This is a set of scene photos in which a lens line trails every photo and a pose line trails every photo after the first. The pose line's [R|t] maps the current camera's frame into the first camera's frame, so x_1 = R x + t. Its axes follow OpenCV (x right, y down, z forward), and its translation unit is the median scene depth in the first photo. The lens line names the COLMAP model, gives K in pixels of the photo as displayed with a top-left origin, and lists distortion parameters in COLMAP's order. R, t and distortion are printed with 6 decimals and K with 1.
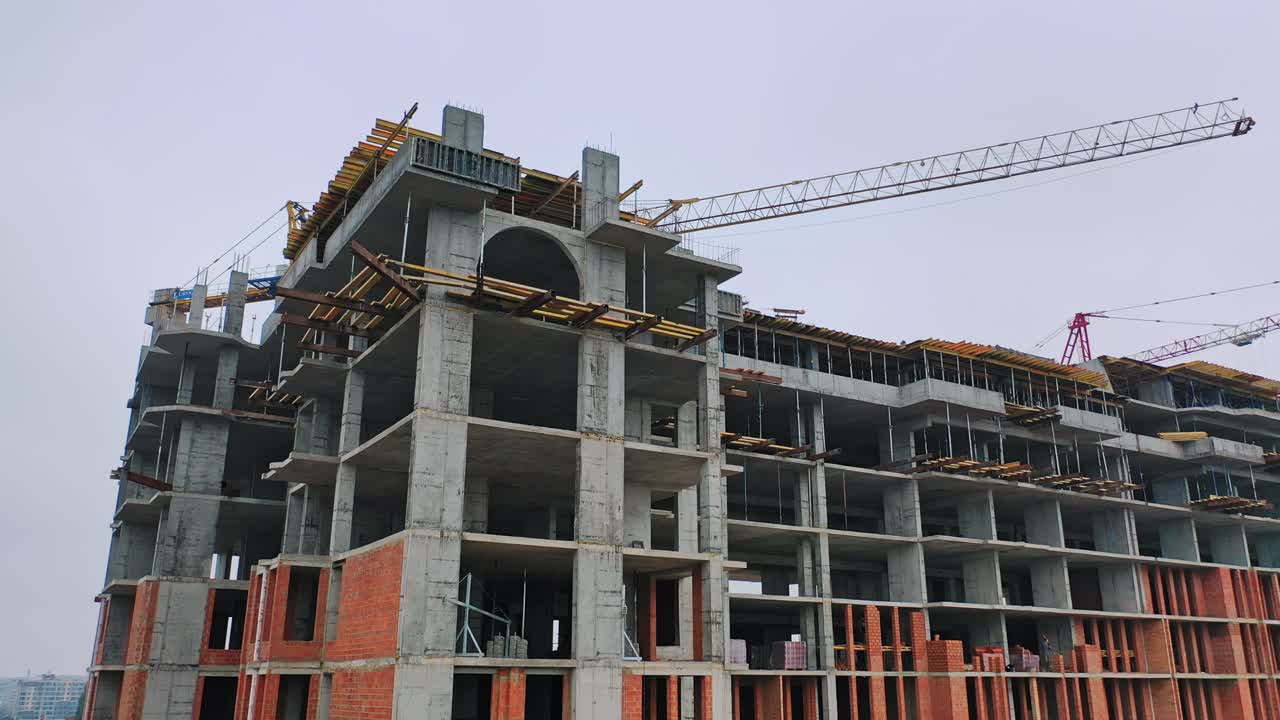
lens RADIAL K [[1008.3, 0, 639.3], [0, 1008.3, 357.8], [0, 0, 1]] dist [-0.002203, -0.001382]
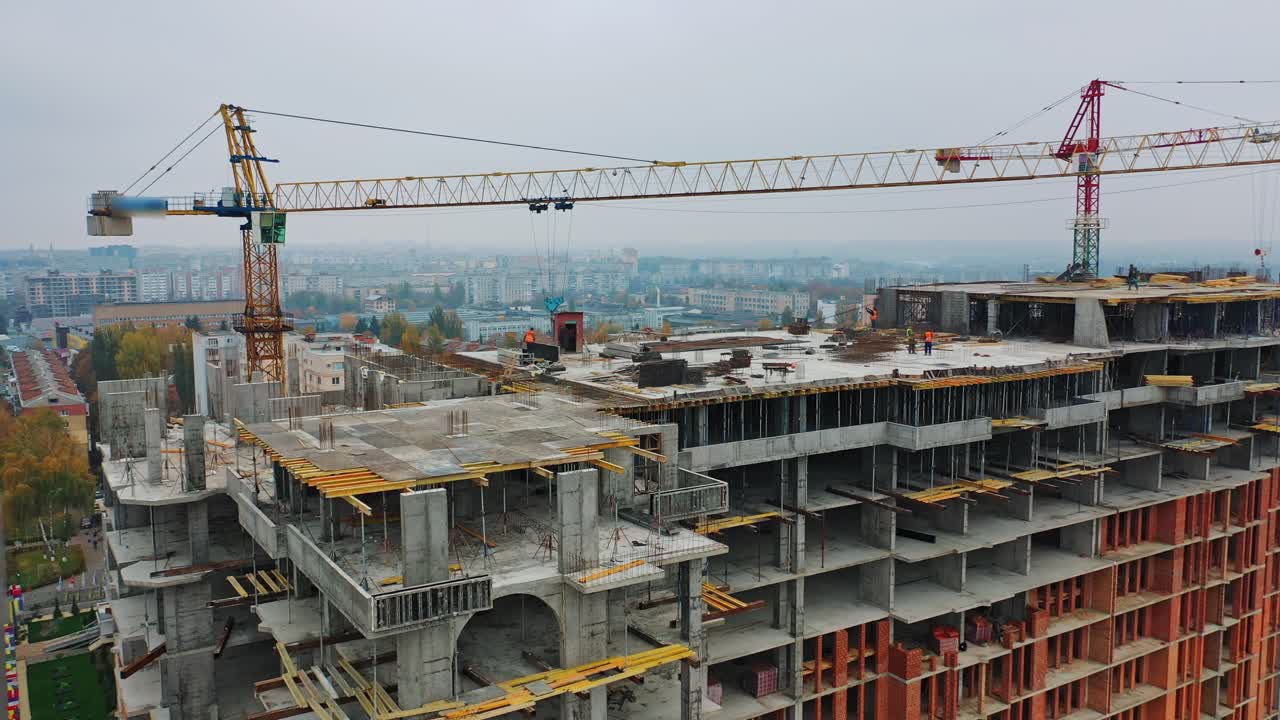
lens RADIAL K [[1008.3, 0, 640.5], [0, 1008.3, 361.4], [0, 0, 1]] dist [-0.002203, -0.001382]
pose [[0.999836, -0.009211, 0.015562, 0.003644], [0.002276, 0.917812, 0.397008, -0.416409], [-0.017940, -0.396908, 0.917683, 0.129497]]
